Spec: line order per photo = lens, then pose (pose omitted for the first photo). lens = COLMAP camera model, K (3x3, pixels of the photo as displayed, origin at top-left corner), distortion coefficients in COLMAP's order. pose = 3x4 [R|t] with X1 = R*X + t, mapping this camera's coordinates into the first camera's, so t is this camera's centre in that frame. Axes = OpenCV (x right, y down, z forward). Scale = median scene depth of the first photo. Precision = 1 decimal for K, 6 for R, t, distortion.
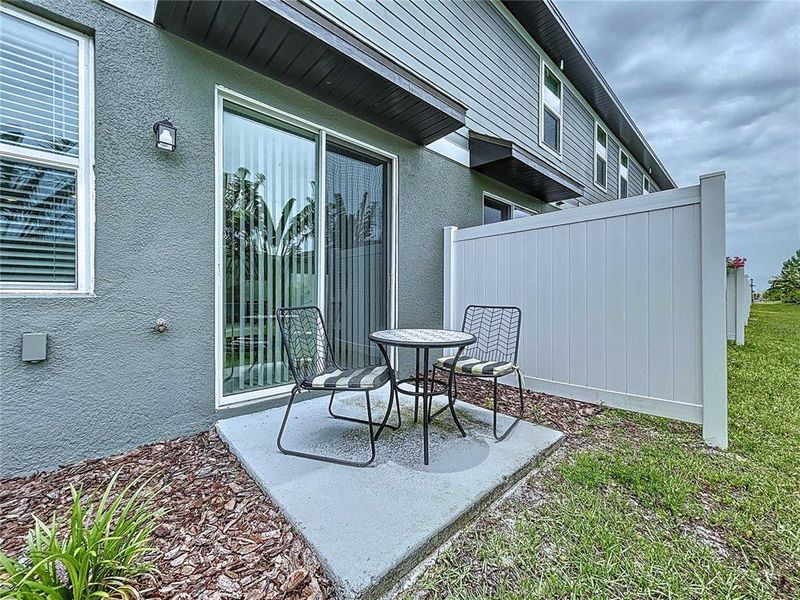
lens RADIAL K [[327.1, 0, 398.6], [0, 327.1, 297.1], [0, 0, 1]] dist [-0.001172, 0.000381]
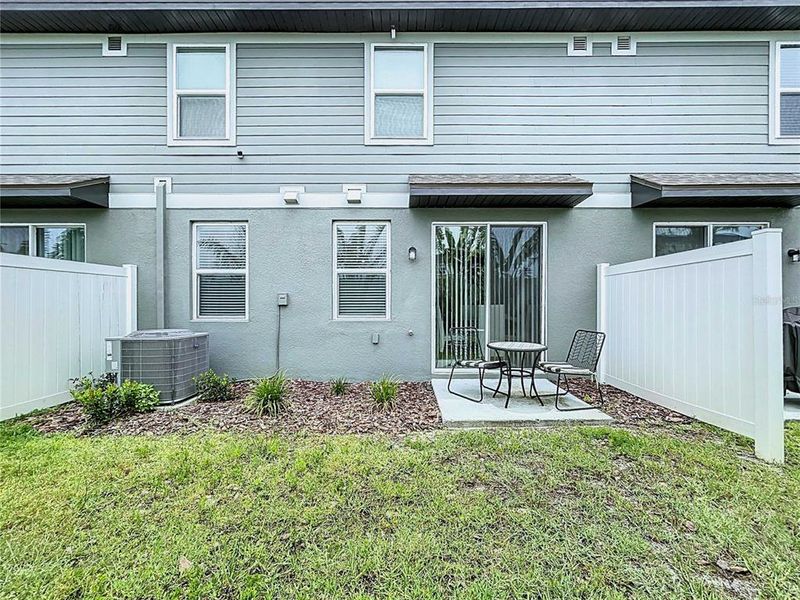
lens RADIAL K [[327.1, 0, 398.6], [0, 327.1, 297.1], [0, 0, 1]] dist [-0.001172, 0.000381]
pose [[0.723473, -0.020273, -0.690055, 0.803159], [-0.001943, 0.999505, -0.031401, -0.090875], [0.690350, 0.024059, 0.723075, -0.741322]]
